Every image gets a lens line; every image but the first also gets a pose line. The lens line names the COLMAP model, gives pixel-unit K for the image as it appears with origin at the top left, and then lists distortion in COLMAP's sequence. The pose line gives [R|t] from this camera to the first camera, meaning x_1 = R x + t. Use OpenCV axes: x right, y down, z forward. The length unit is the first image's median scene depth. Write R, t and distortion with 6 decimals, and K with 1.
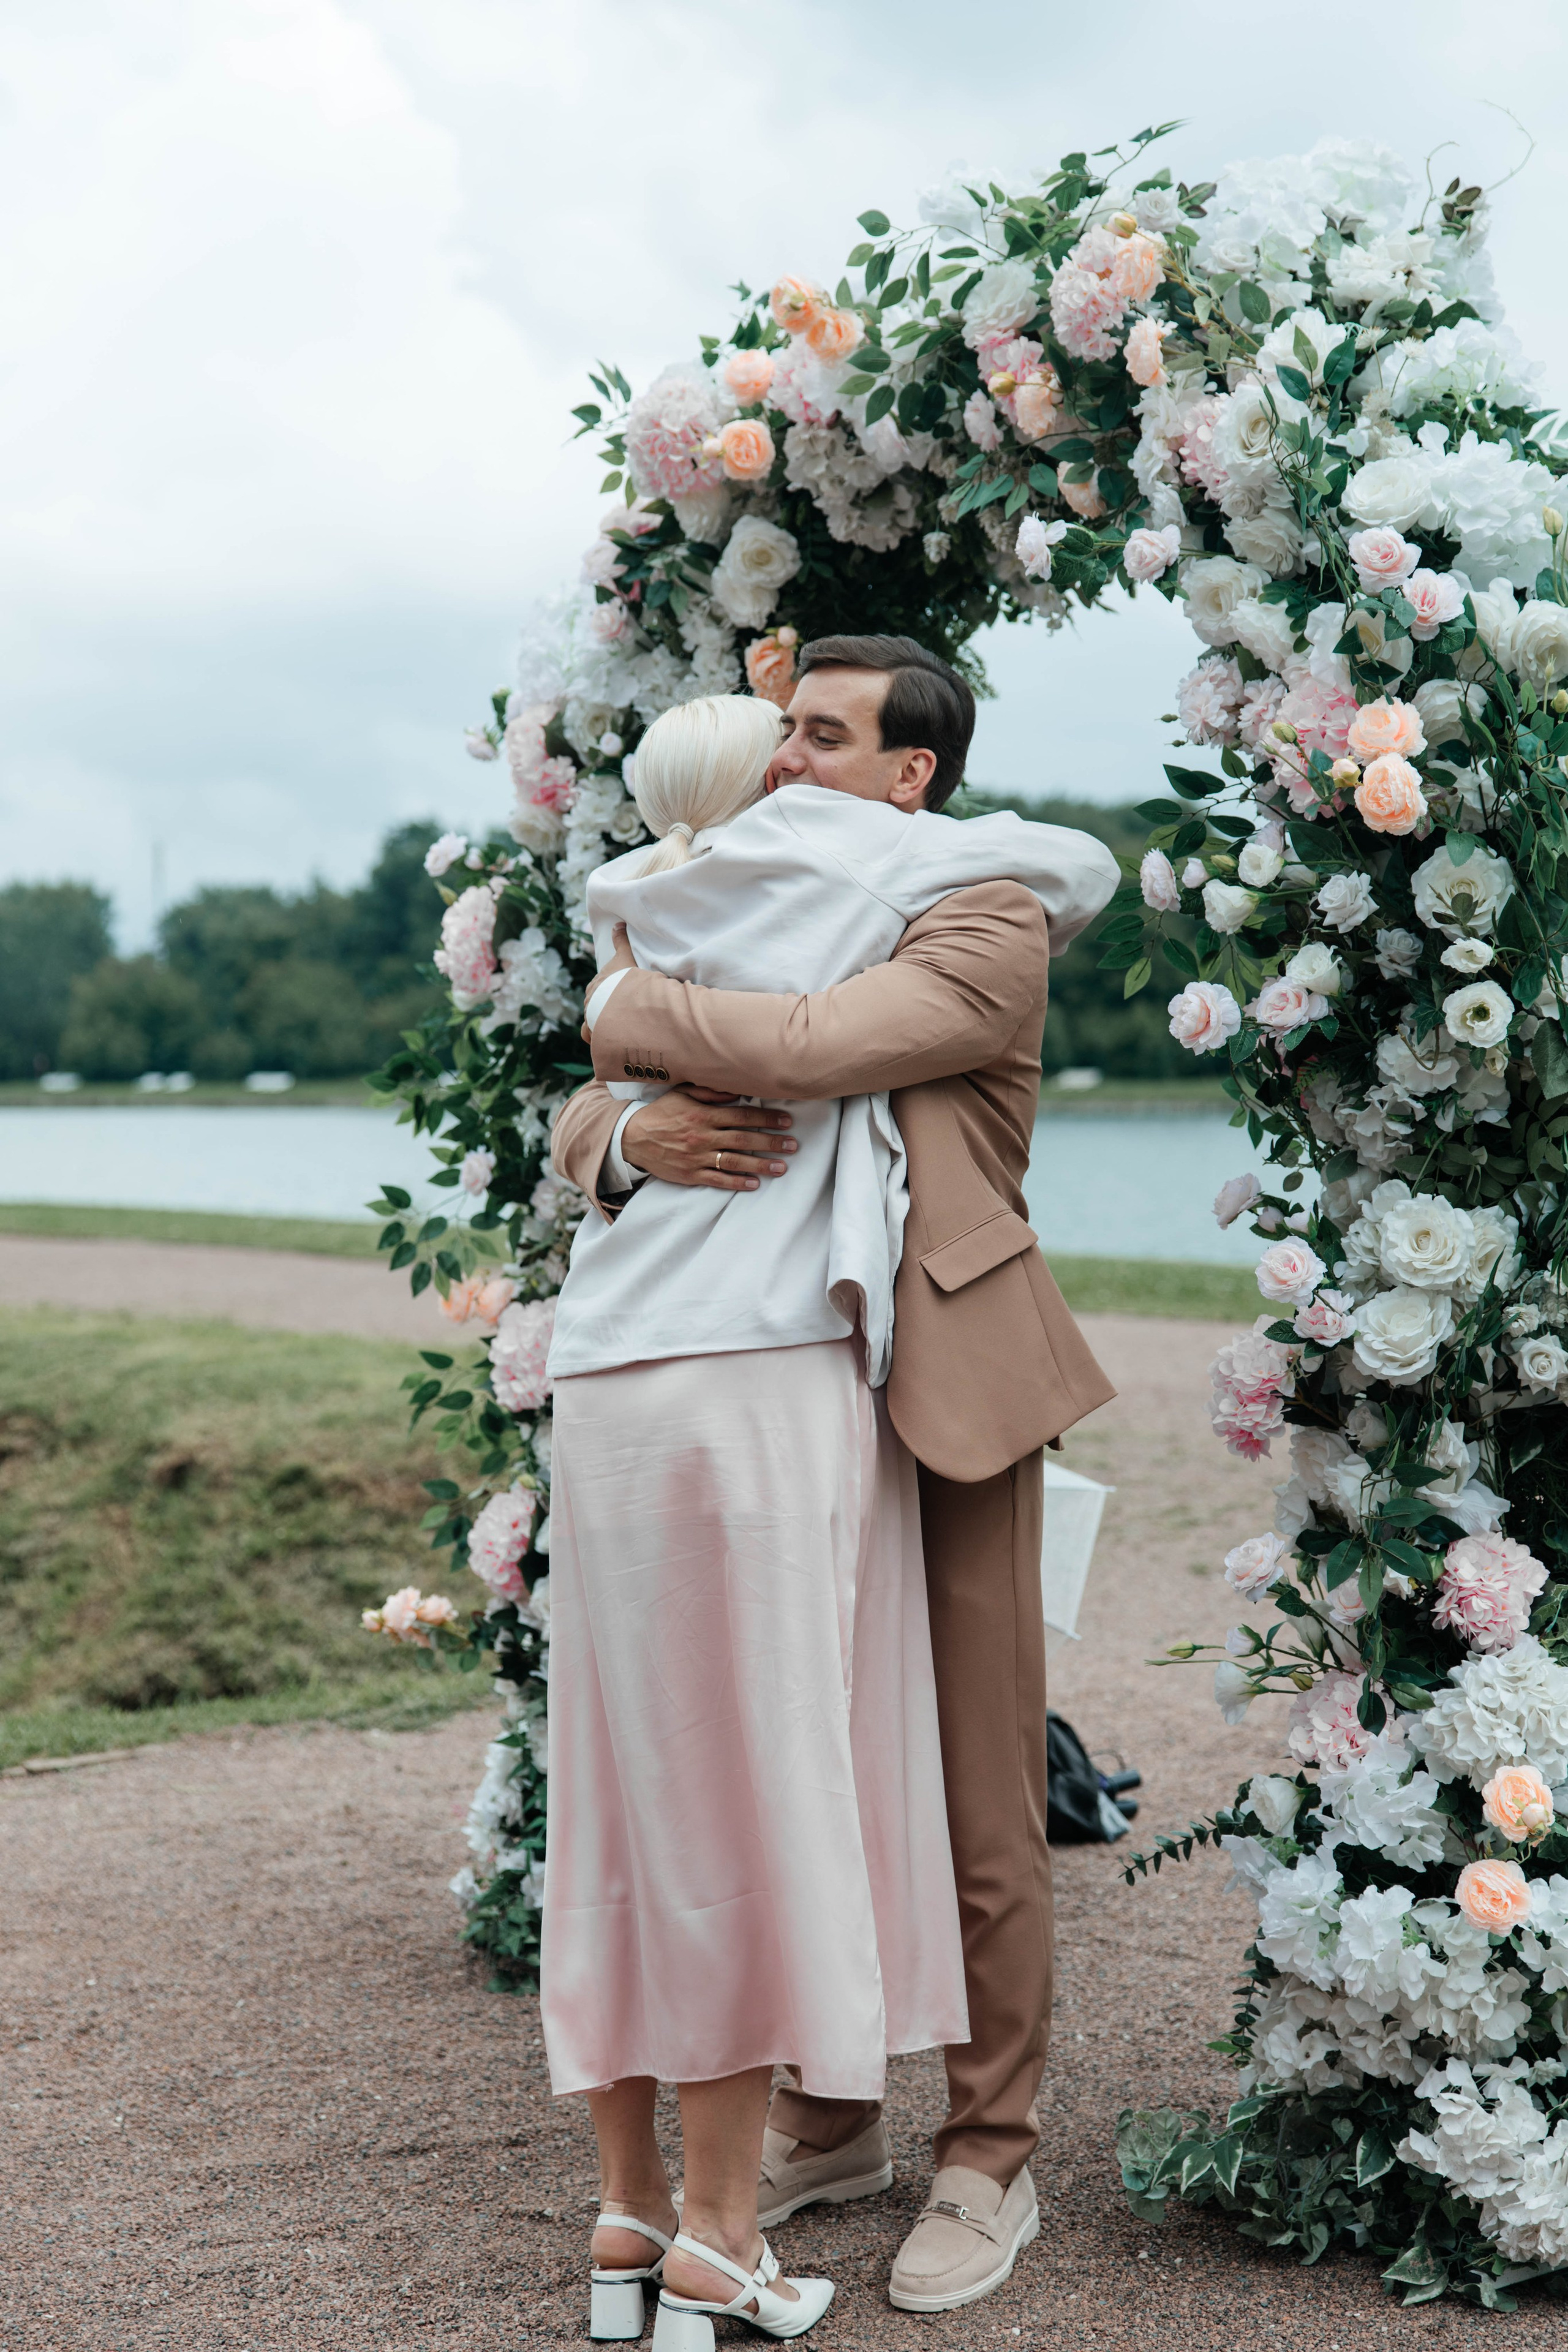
lens RADIAL K [[3560.2, 0, 784.0], [0, 3560.2, 1176.0], [0, 0, 1]] dist [0.048708, -0.072672]
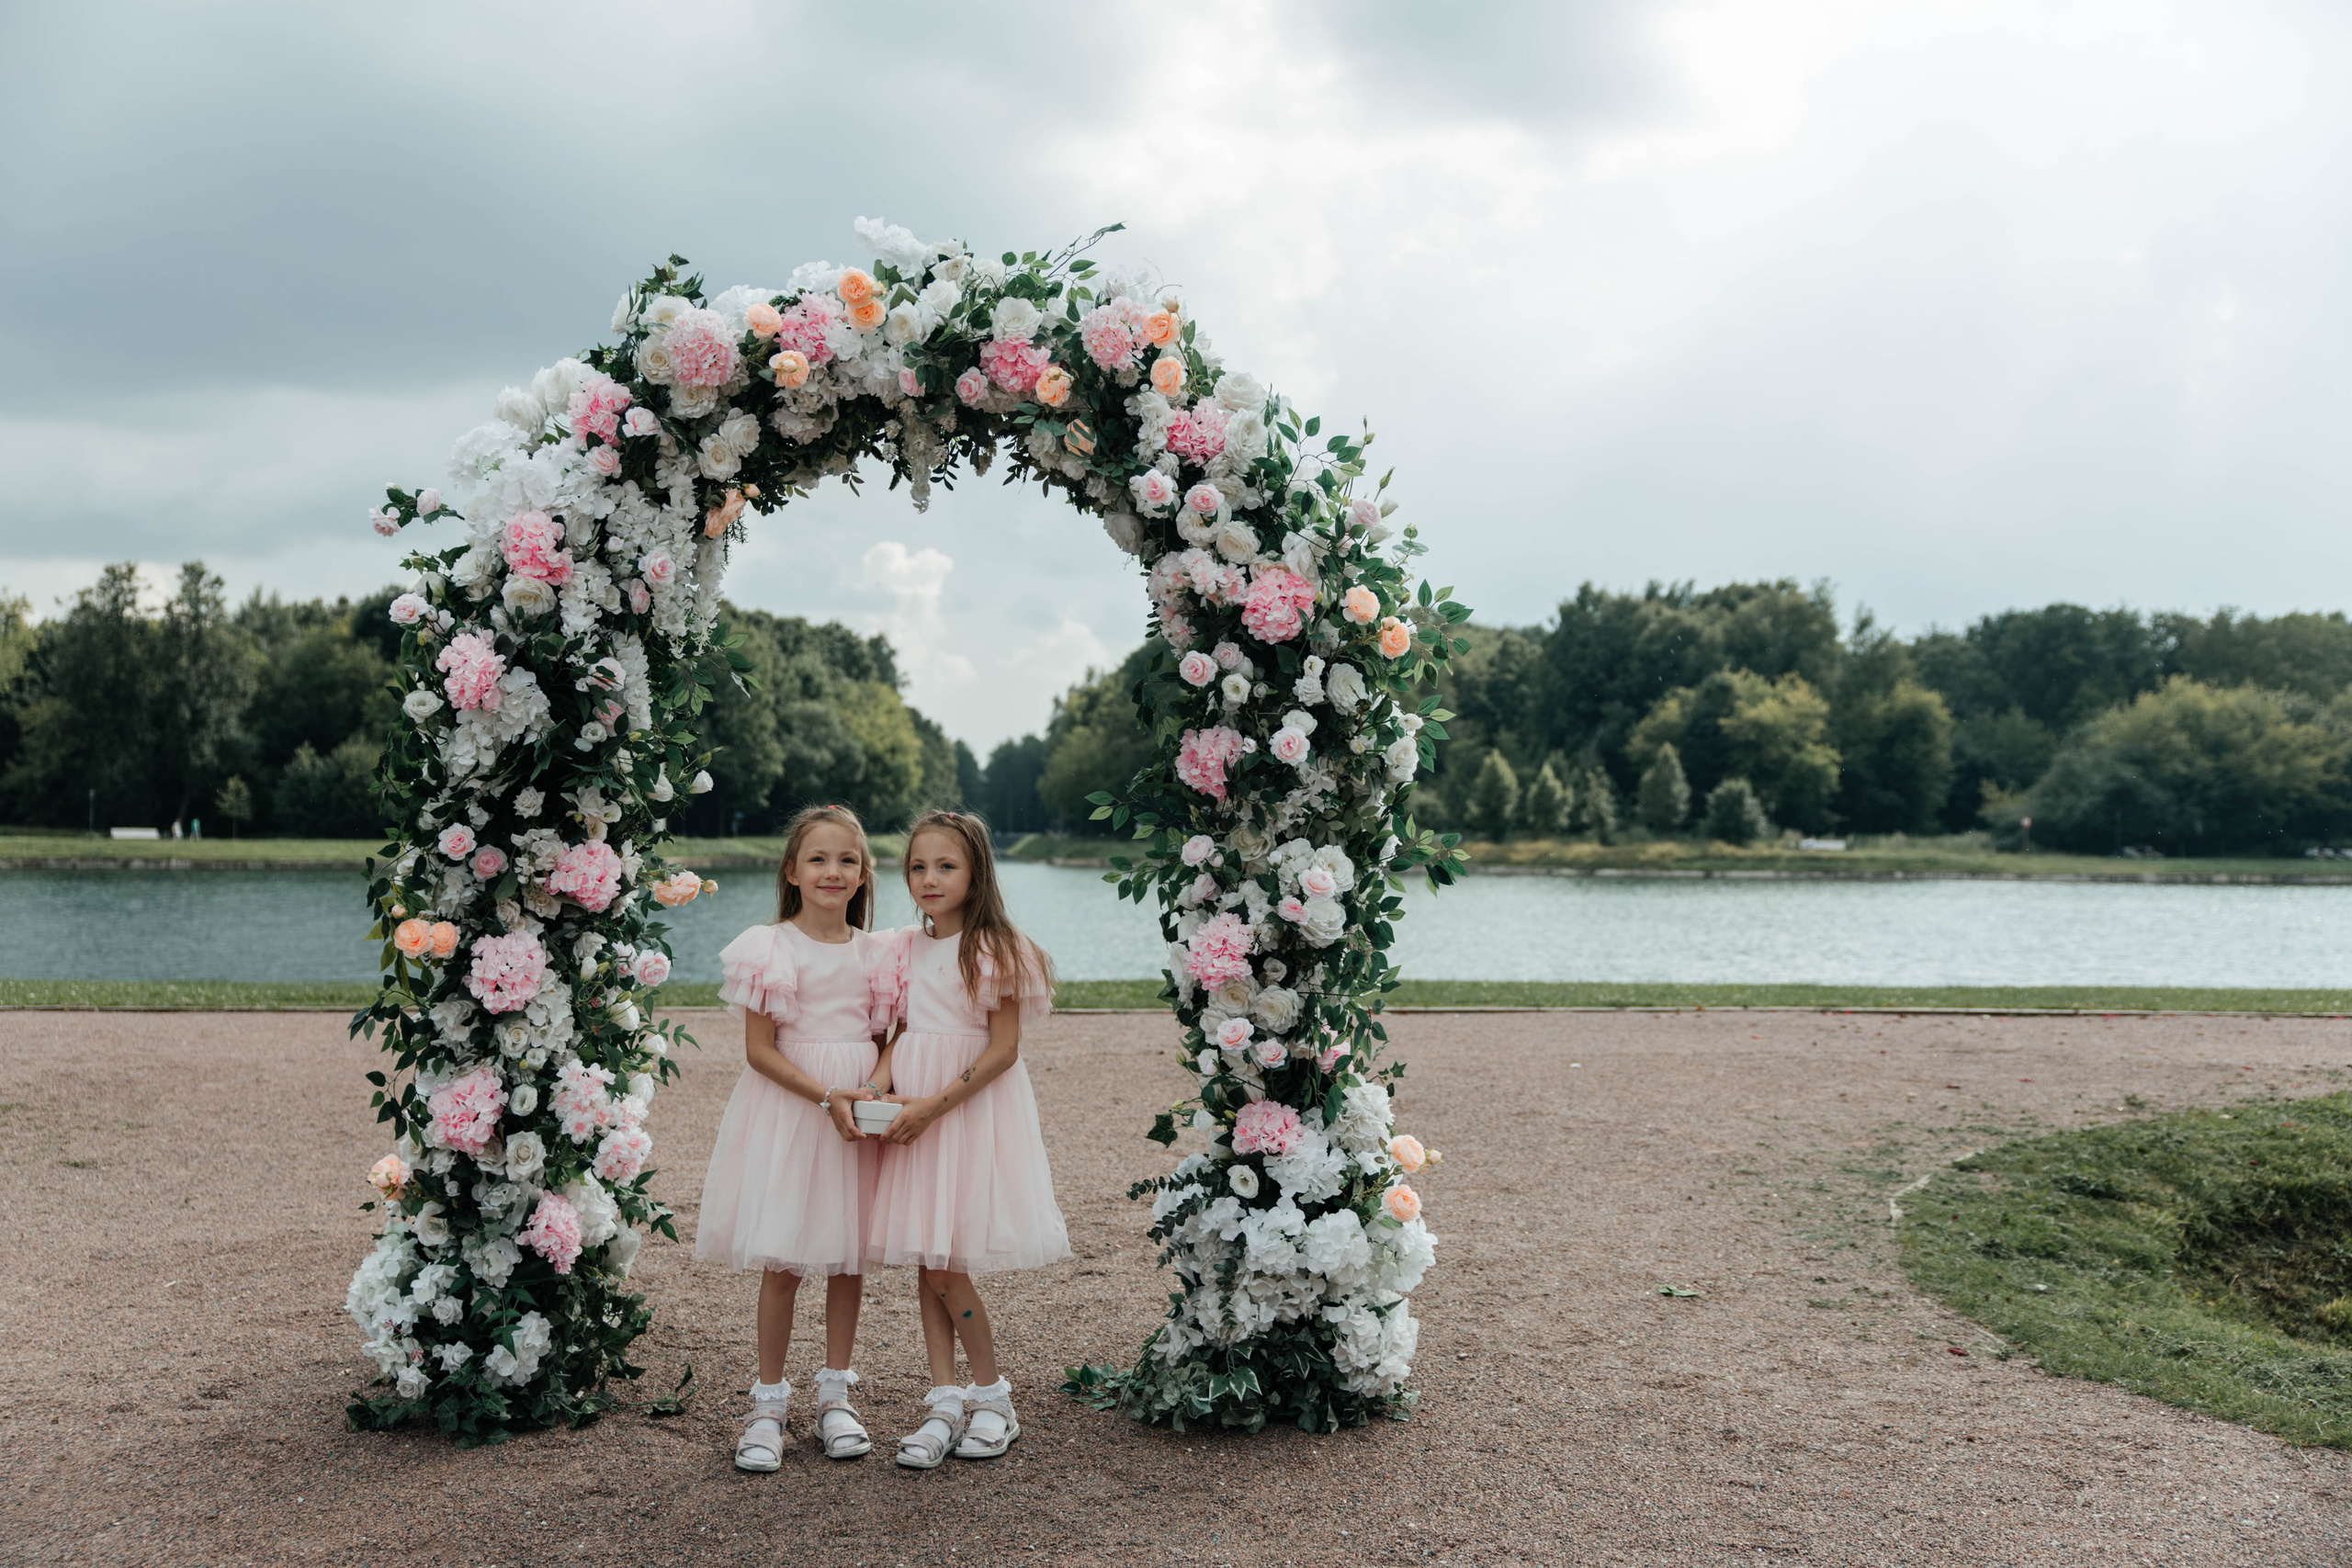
lens RADIAL K [[2384.5, 0, 1176.0], [0, 2384.5, 784.0], [0, 0, 1]] dist [0.002845, 0.007904]
pose [[0.554096, 0.028131, 0.831977, -0.904323], [0.014966, 0.998931, -0.043743, 0.026598], [-0.832318, 0.036689, 0.553082, 0.350929]]
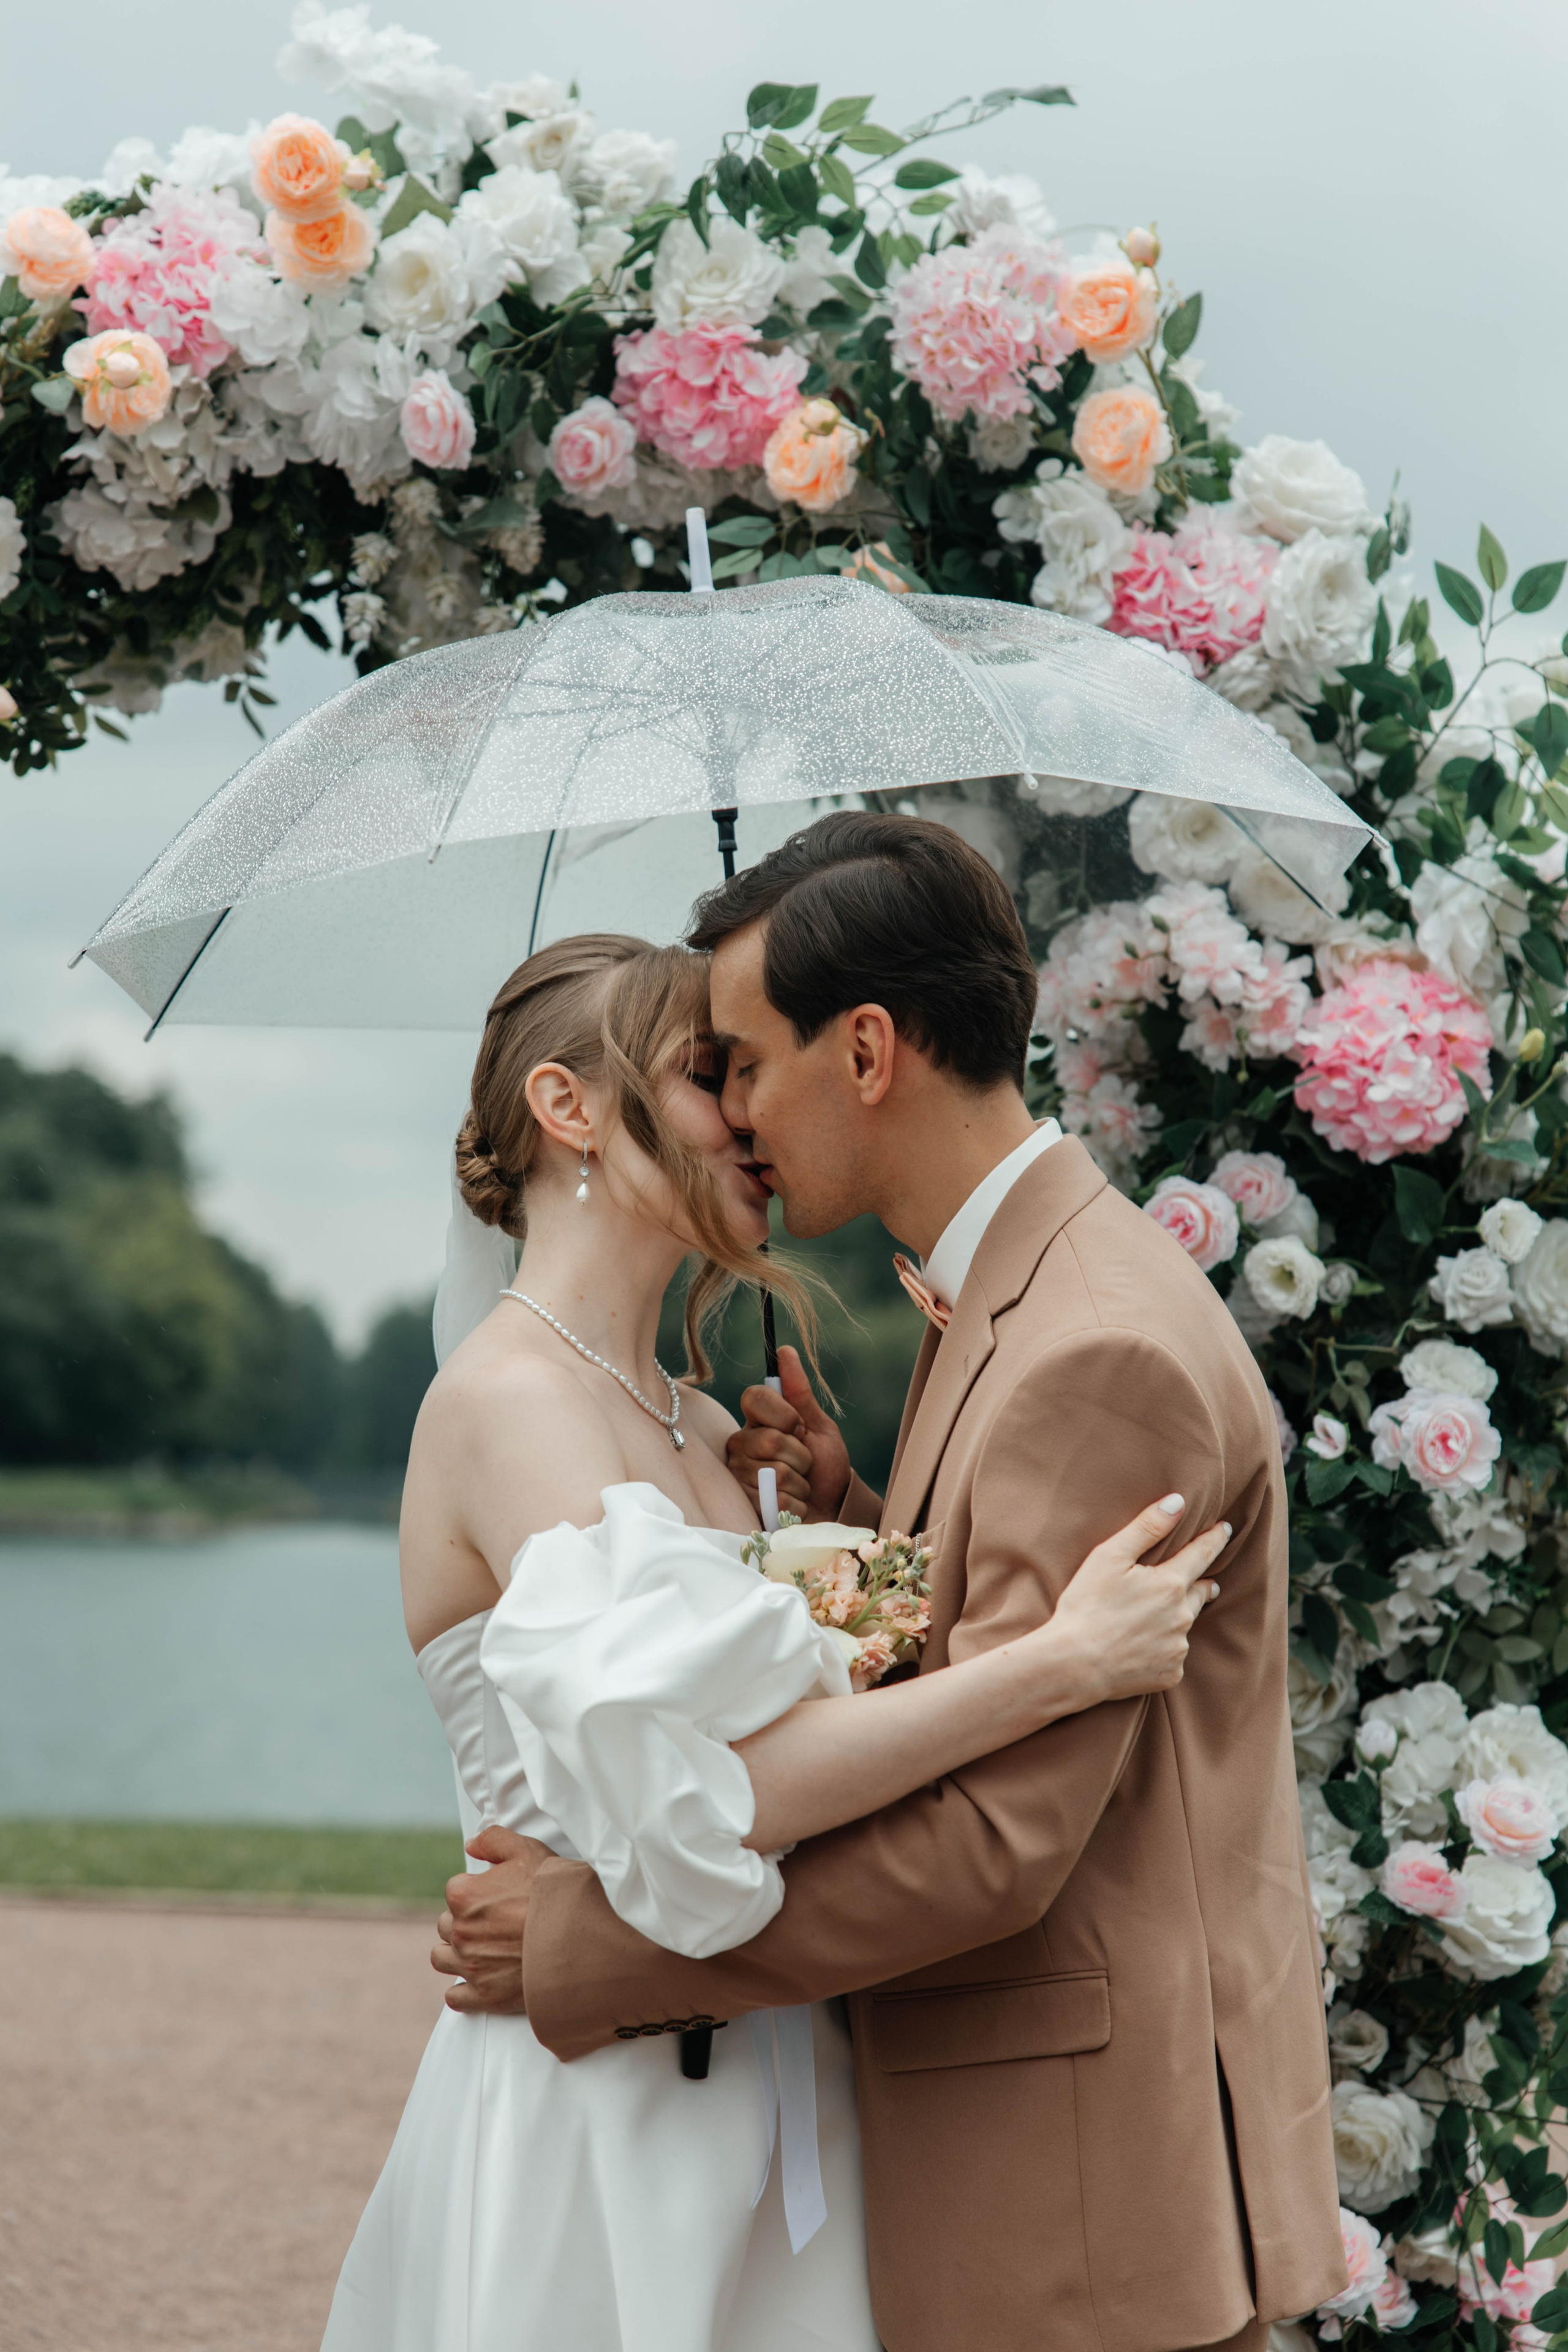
lens RADIAL K [[4523.1, 0, 755.6], [0, 4523.1, 1153.2], [0, 0, 1]] dist [0.024821, -0.016822]
pose [[0.543207, 0.088390, 0.834933, -0.646473], [-0.017494, 0.995419, -0.093998, -0.016241], [-0.839416, 0.036454, 0.542265, 0.616025]]
